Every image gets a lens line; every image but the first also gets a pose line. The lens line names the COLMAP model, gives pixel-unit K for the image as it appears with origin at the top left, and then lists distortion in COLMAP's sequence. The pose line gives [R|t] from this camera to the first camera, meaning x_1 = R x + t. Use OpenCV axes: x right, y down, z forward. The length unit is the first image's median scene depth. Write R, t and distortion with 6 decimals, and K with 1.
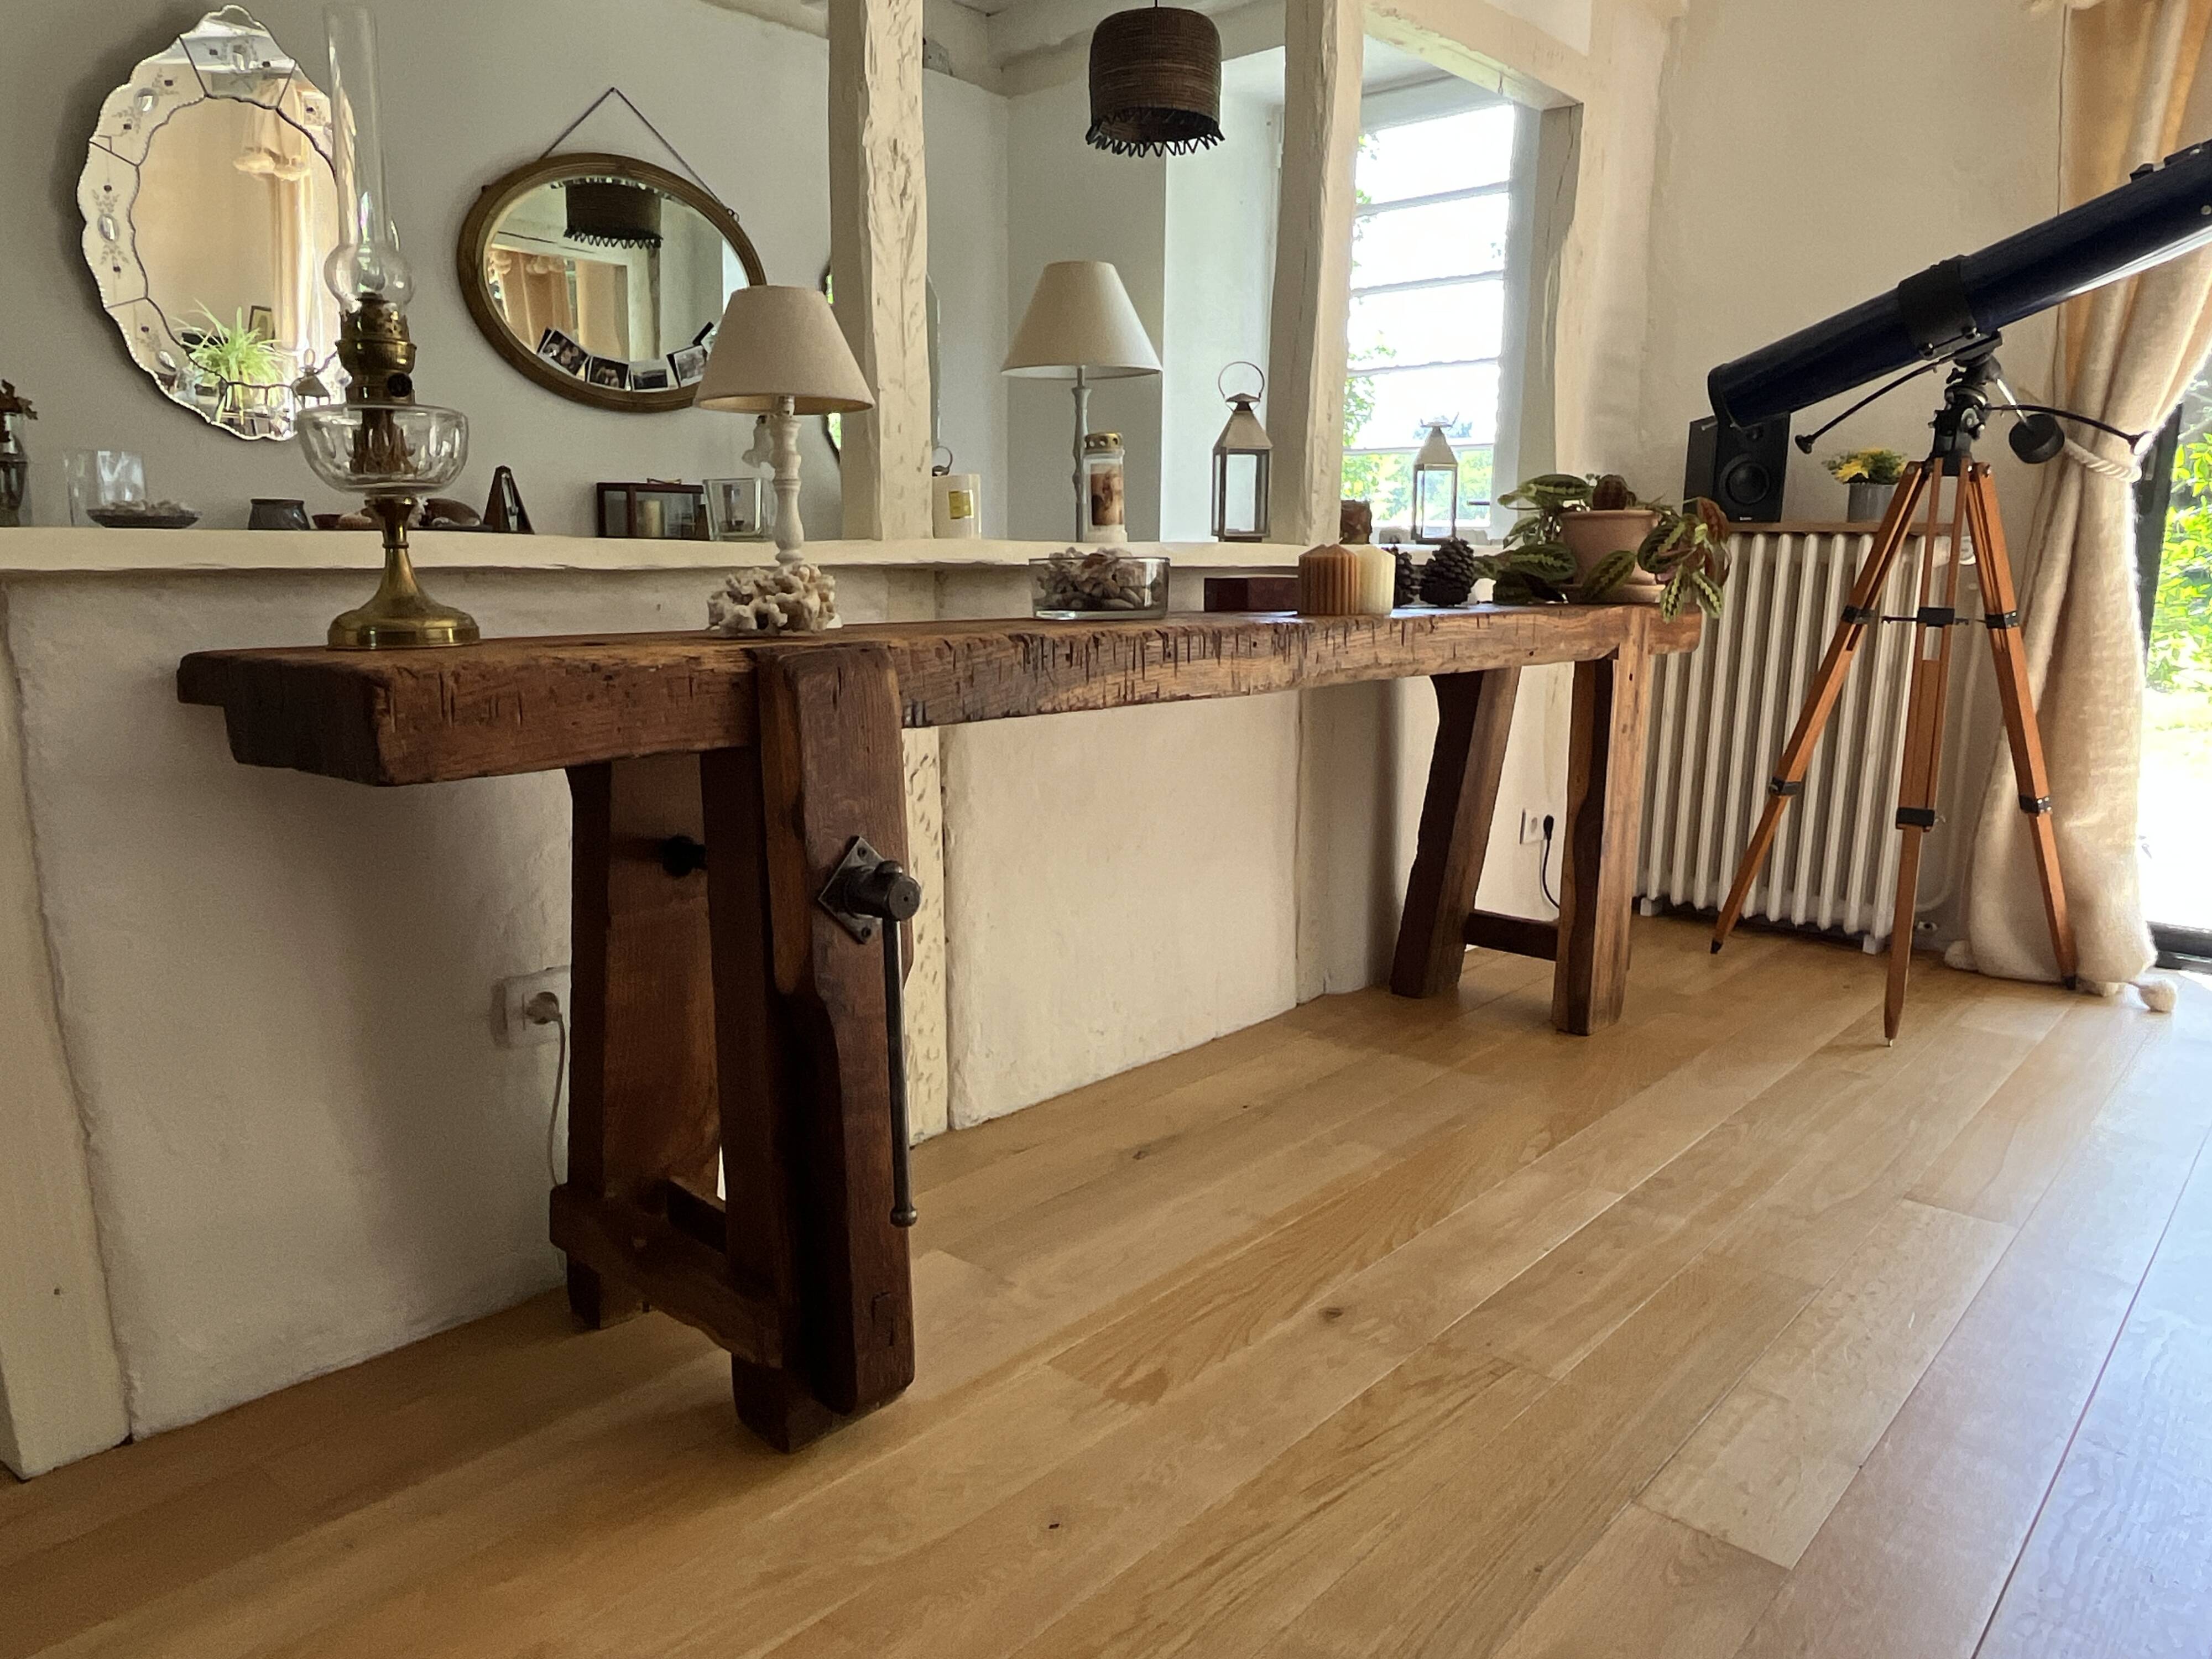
lens RADIAL K [[1484.1, 0, 1094.8], [0, 1484.1, 846.9], [0, 0, 1]] dist [0.005651, -0.006537]
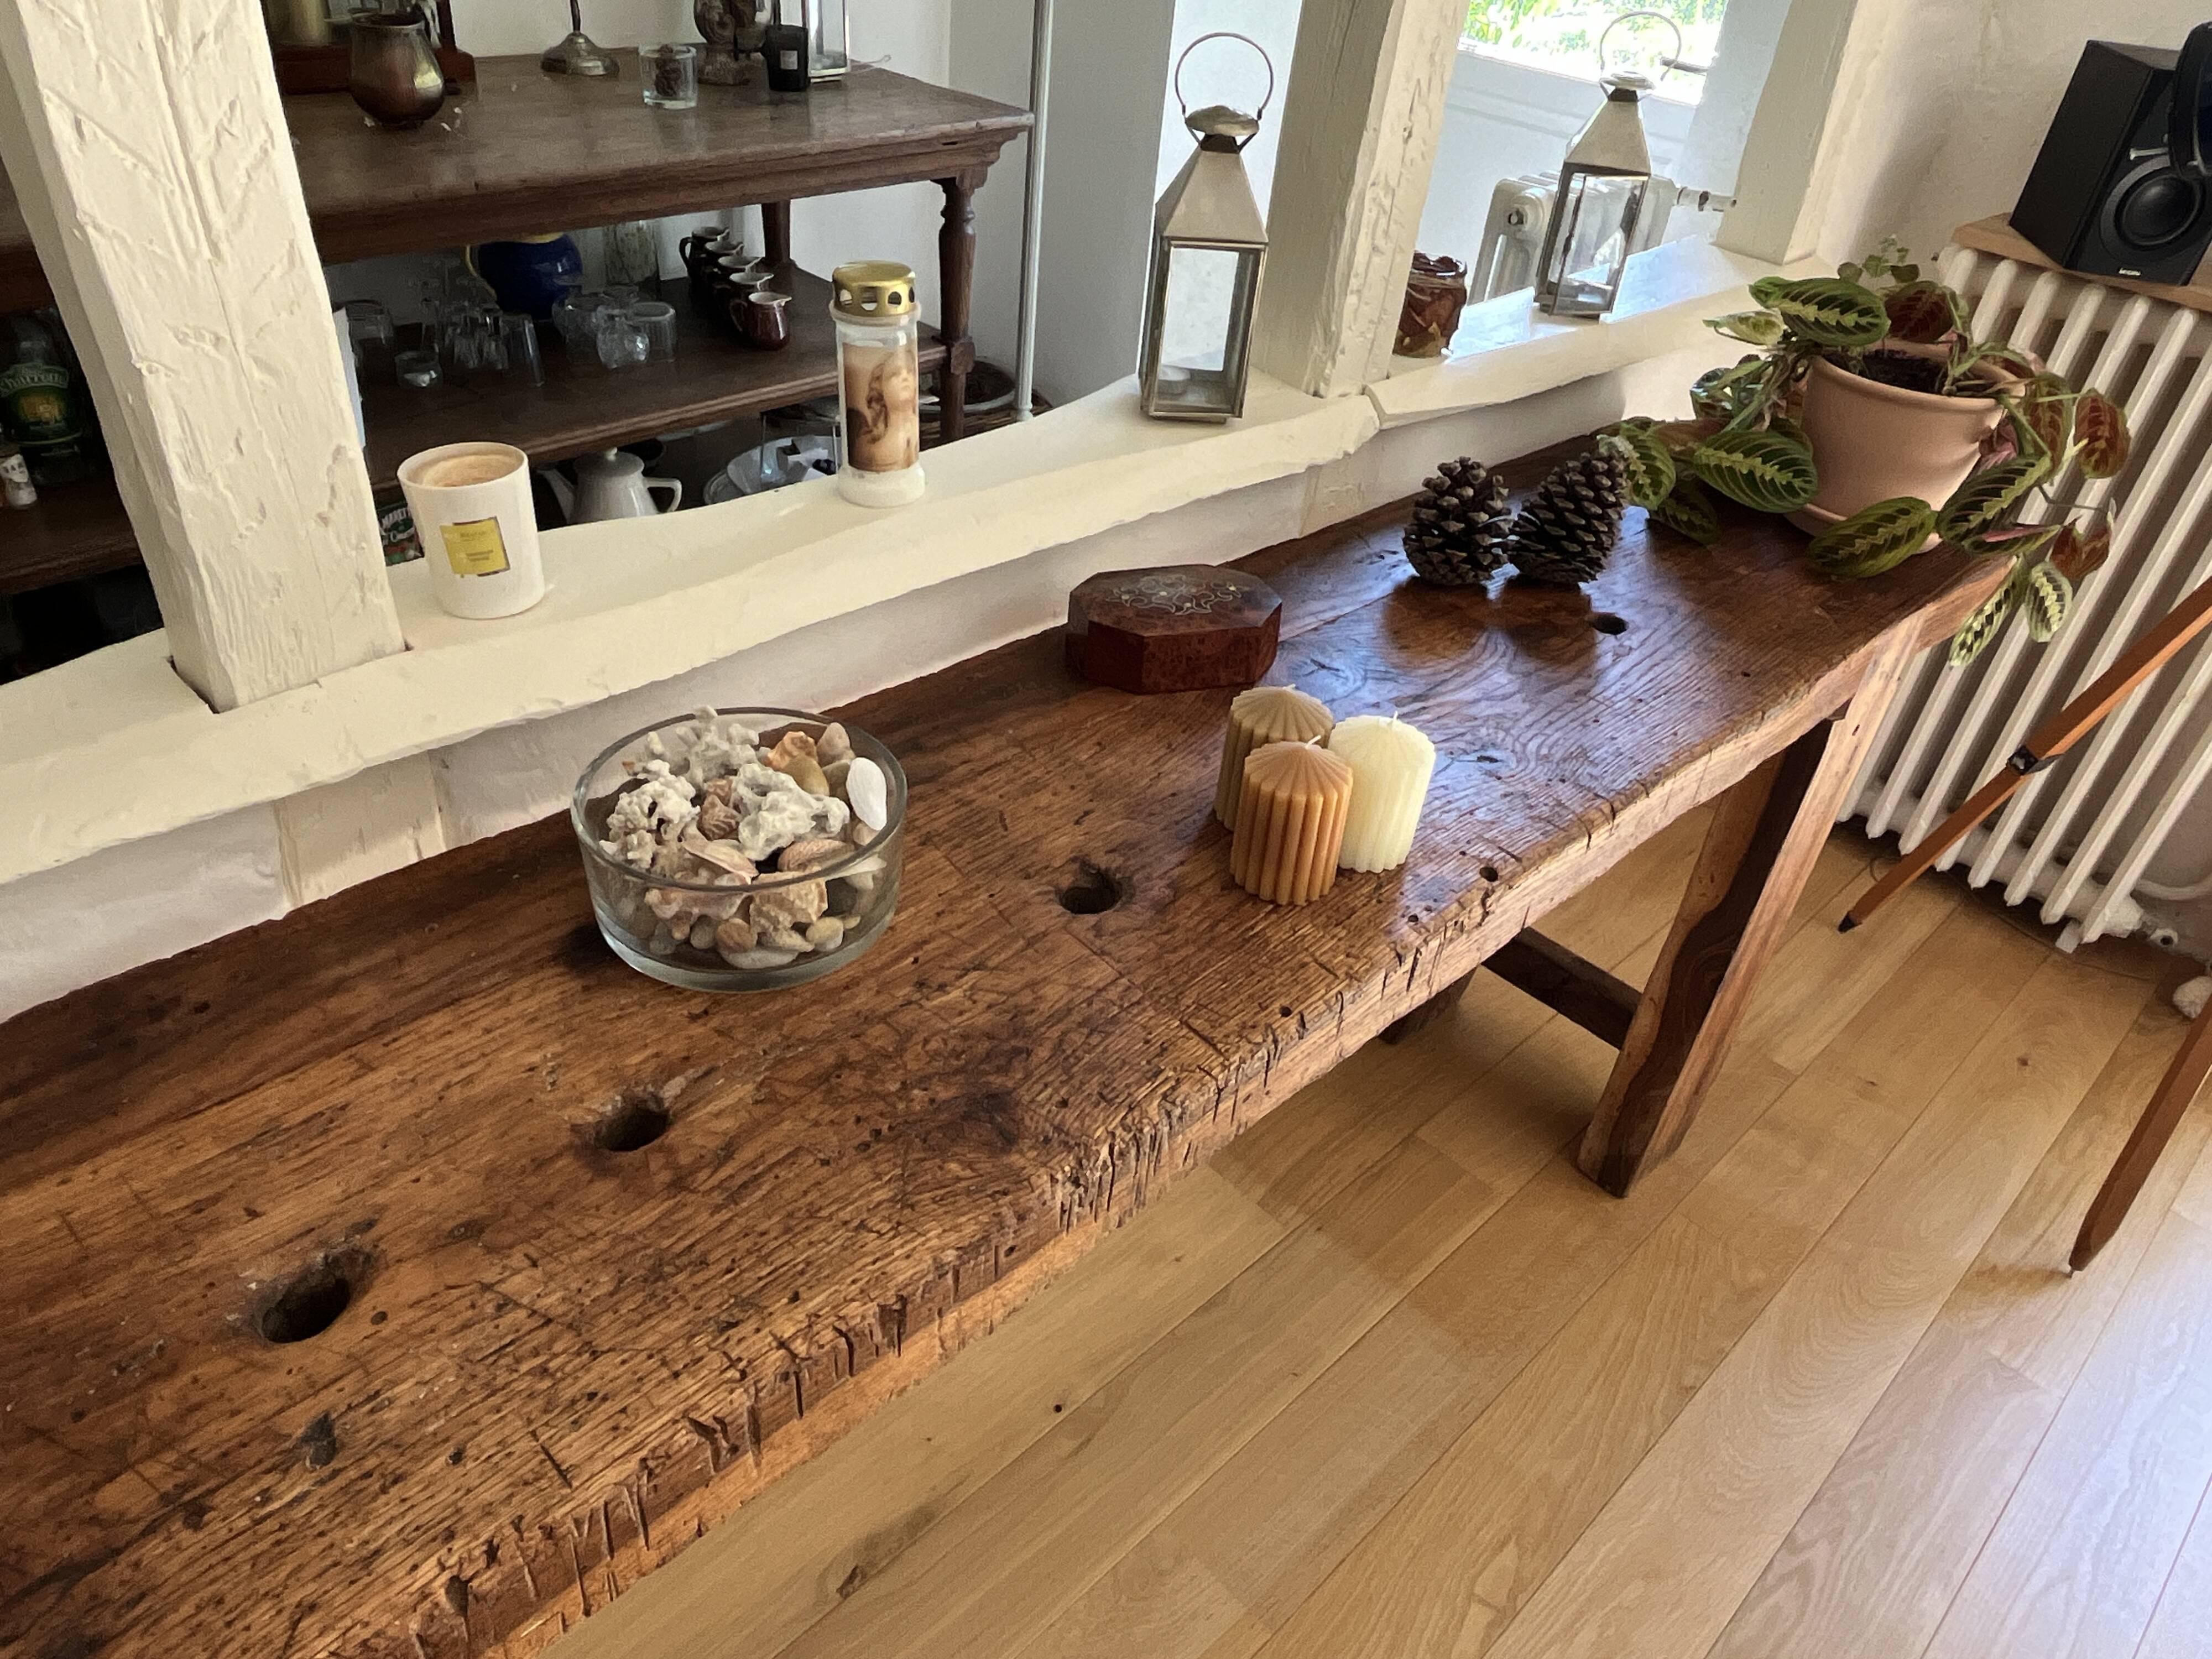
lens RADIAL K [[1484.1, 0, 1097.1], [0, 1484.1, 829.5], [0, 0, 1]] dist [0.005651, -0.006537]
pose [[0.994610, 0.103645, -0.002769, 0.120638], [-0.092724, 0.901127, 0.423523, -0.419521], [0.046391, -0.420984, 0.905881, 0.673512]]
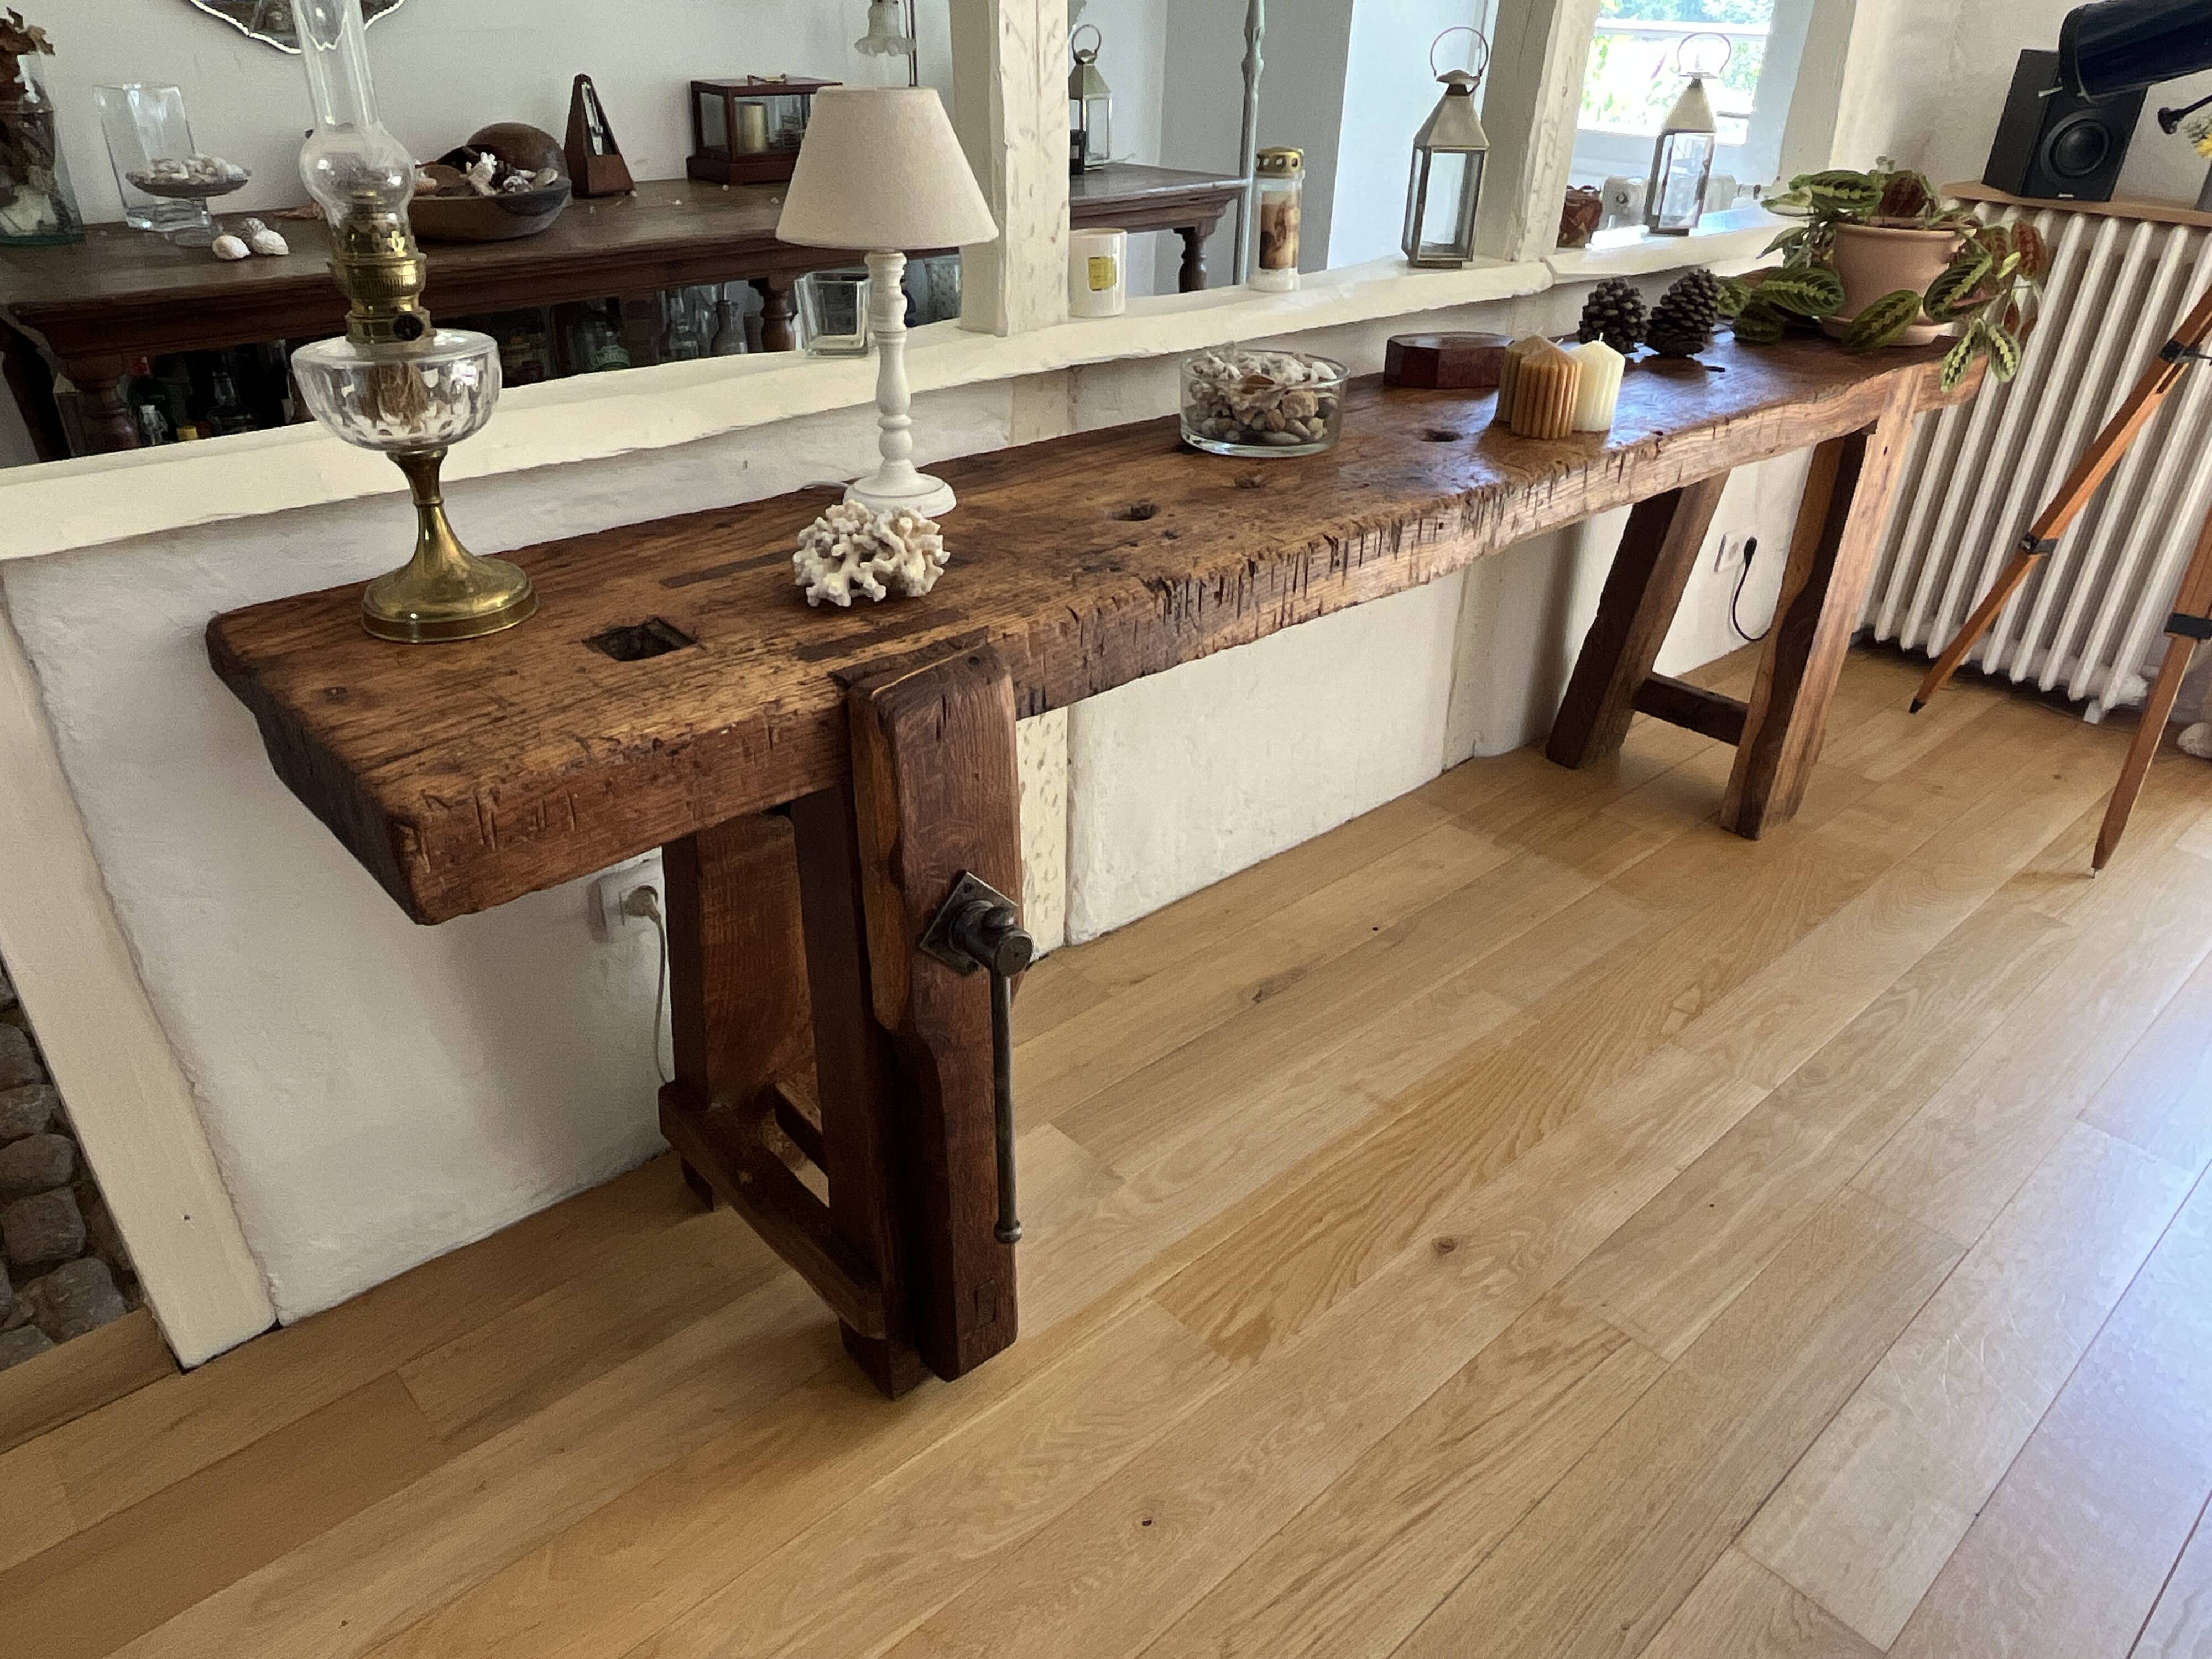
lens RADIAL K [[1484.1, 0, 1099.7], [0, 1484.1, 832.6], [0, 0, 1]] dist [0.005651, -0.006537]
pose [[0.995179, 0.065379, -0.073107, -0.011933], [-0.038895, 0.947375, 0.317755, -0.231083], [0.090034, -0.313380, 0.945350, 0.131881]]
